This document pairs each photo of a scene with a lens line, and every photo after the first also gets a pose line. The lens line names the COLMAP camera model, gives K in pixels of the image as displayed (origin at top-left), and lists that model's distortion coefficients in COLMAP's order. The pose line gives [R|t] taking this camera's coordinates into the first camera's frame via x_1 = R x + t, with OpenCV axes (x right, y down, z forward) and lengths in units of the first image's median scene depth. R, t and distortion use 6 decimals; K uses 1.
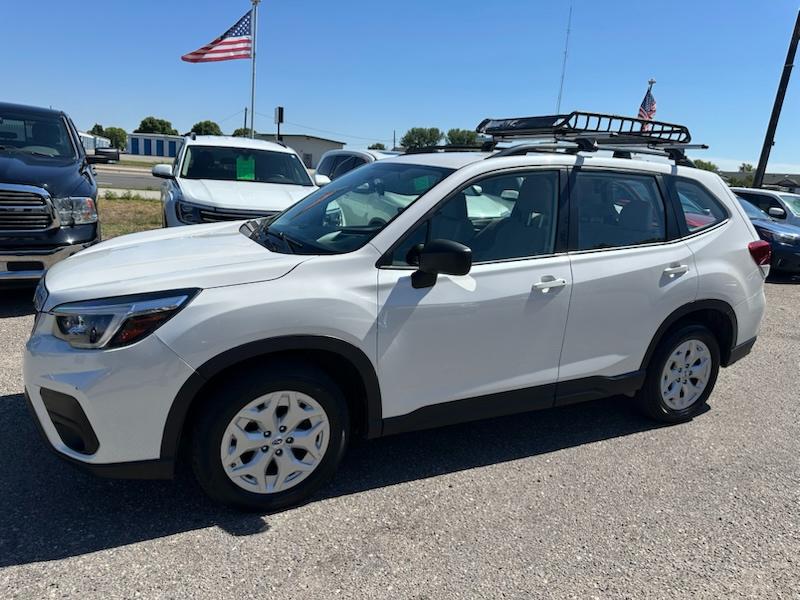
lens RADIAL K [[547.9, 0, 398.8], [0, 547.9, 294.5], [0, 0, 1]] dist [0.057604, -0.095058]
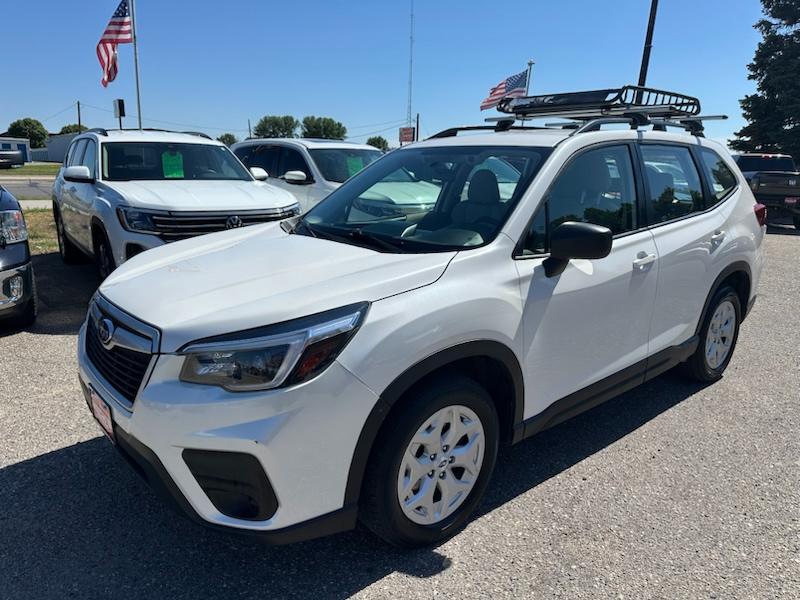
lens RADIAL K [[553.0, 0, 397.3], [0, 553.0, 299.5], [0, 0, 1]] dist [0.034201, -0.042524]
pose [[0.969984, -0.107491, 0.218120, -0.418083], [0.101681, 0.994102, 0.037720, -0.034464], [-0.220888, -0.014409, 0.975193, 0.133628]]
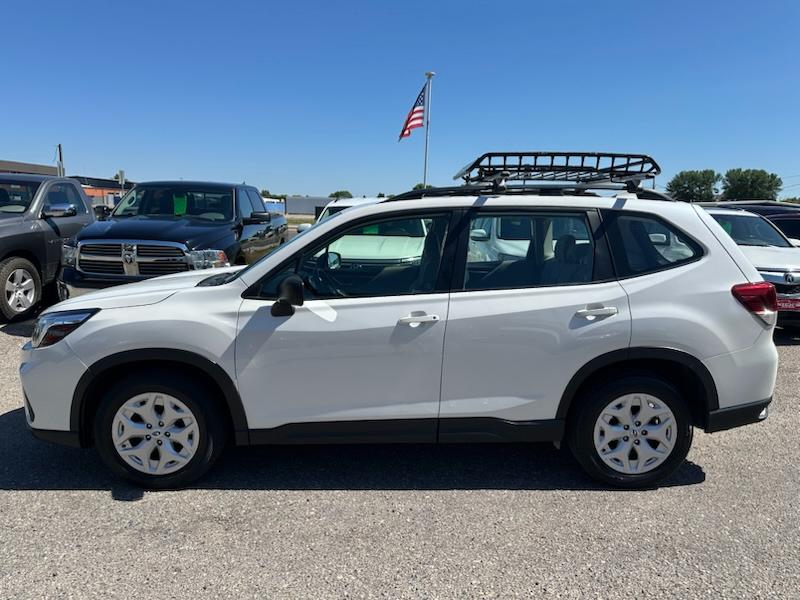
lens RADIAL K [[547.0, 0, 402.7], [0, 547.0, 302.7], [0, 0, 1]] dist [0.022581, -0.048700]
pose [[0.910403, 0.018017, -0.413330, 0.734975], [-0.051362, 0.996245, -0.069703, 0.025384], [0.410522, 0.084688, 0.907910, 0.060235]]
